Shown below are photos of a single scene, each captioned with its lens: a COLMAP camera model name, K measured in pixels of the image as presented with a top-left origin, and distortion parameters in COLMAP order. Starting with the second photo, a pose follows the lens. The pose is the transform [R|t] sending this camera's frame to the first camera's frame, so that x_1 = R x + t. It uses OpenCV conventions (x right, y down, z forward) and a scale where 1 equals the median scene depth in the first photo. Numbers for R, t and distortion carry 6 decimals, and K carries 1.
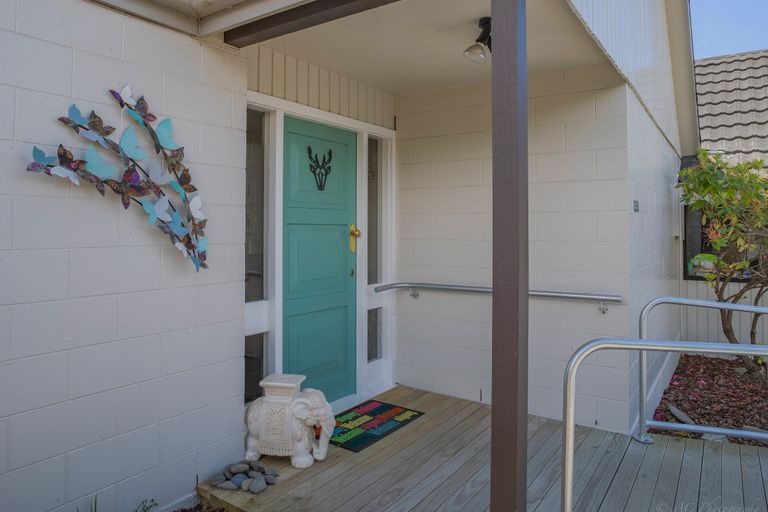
lens RADIAL K [[520.7, 0, 383.8], [0, 520.7, 210.5], [0, 0, 1]] dist [-0.088176, 0.059927]
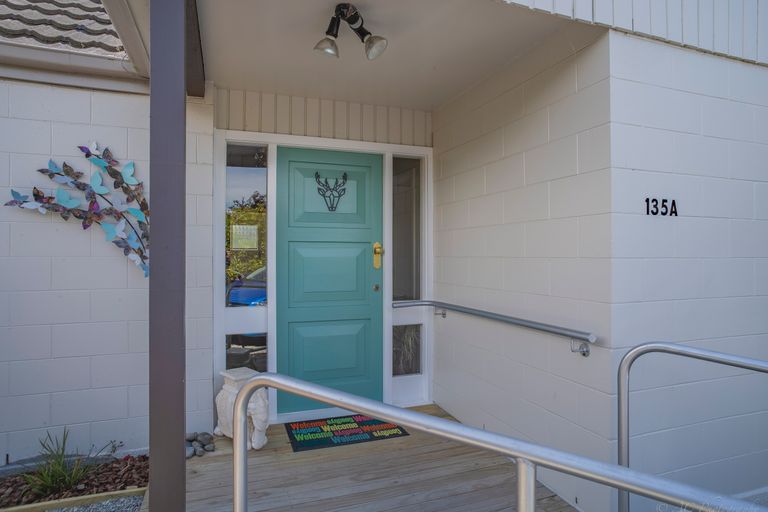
lens RADIAL K [[441.6, 0, 383.7], [0, 441.6, 251.0], [0, 0, 1]] dist [-0.076053, 0.050541]
pose [[0.812512, -0.007770, -0.582892, 0.580186], [0.021359, 0.999637, 0.016448, 0.037228], [0.582552, -0.025814, 0.812383, 0.347321]]
